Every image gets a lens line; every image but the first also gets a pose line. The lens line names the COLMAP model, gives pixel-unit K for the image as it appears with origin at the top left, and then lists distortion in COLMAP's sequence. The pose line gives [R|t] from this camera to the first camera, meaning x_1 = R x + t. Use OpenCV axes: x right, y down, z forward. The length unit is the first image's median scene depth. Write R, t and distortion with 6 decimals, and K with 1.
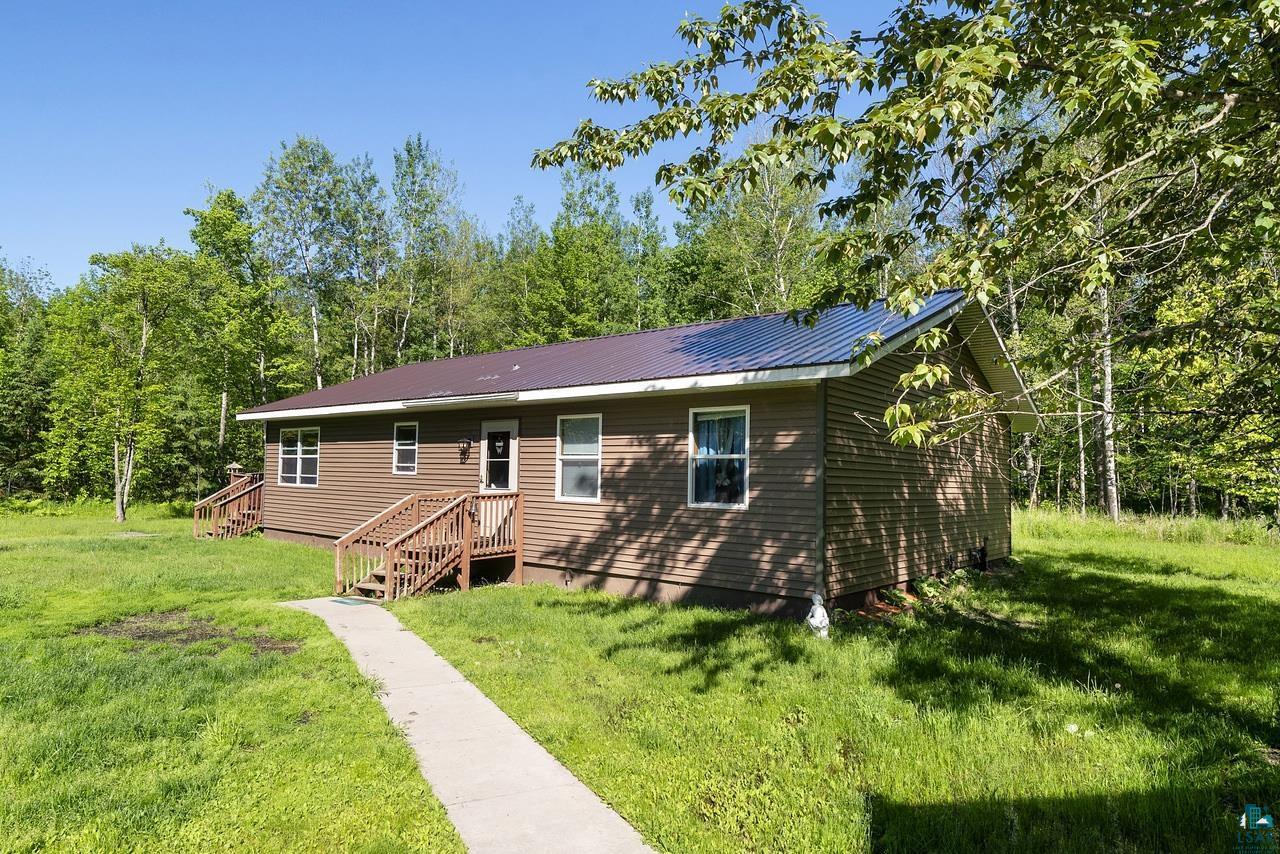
lens RADIAL K [[696.8, 0, 640.0], [0, 696.8, 427.0], [0, 0, 1]] dist [0.000433, 0.000301]
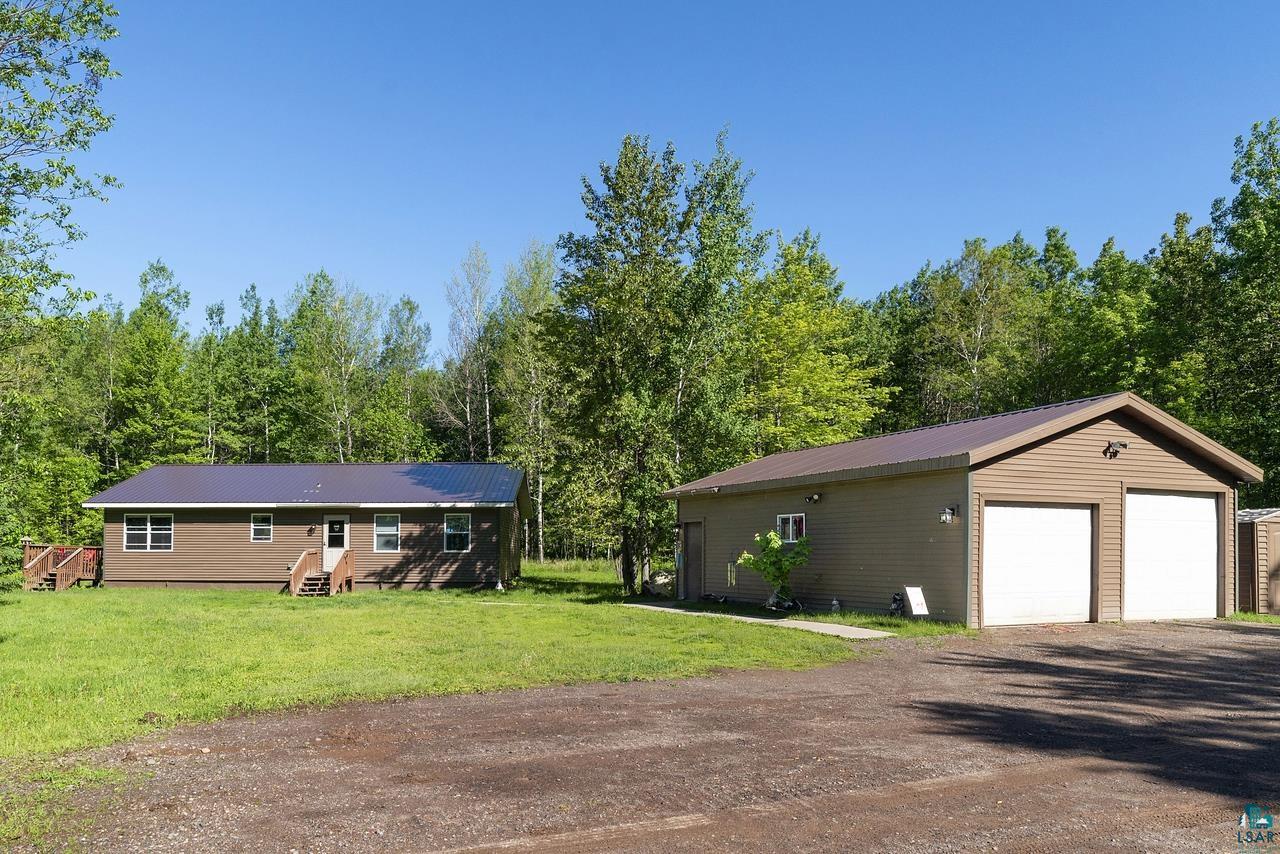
lens RADIAL K [[1311.4, 0, 640.0], [0, 1311.4, 427.0], [0, 0, 1]] dist [-0.099317, -0.001488]
pose [[0.713718, 0.044697, 0.699006, -2.408878], [-0.027060, 0.998976, -0.036249, -0.163158], [-0.699911, 0.006956, 0.714197, -2.537760]]
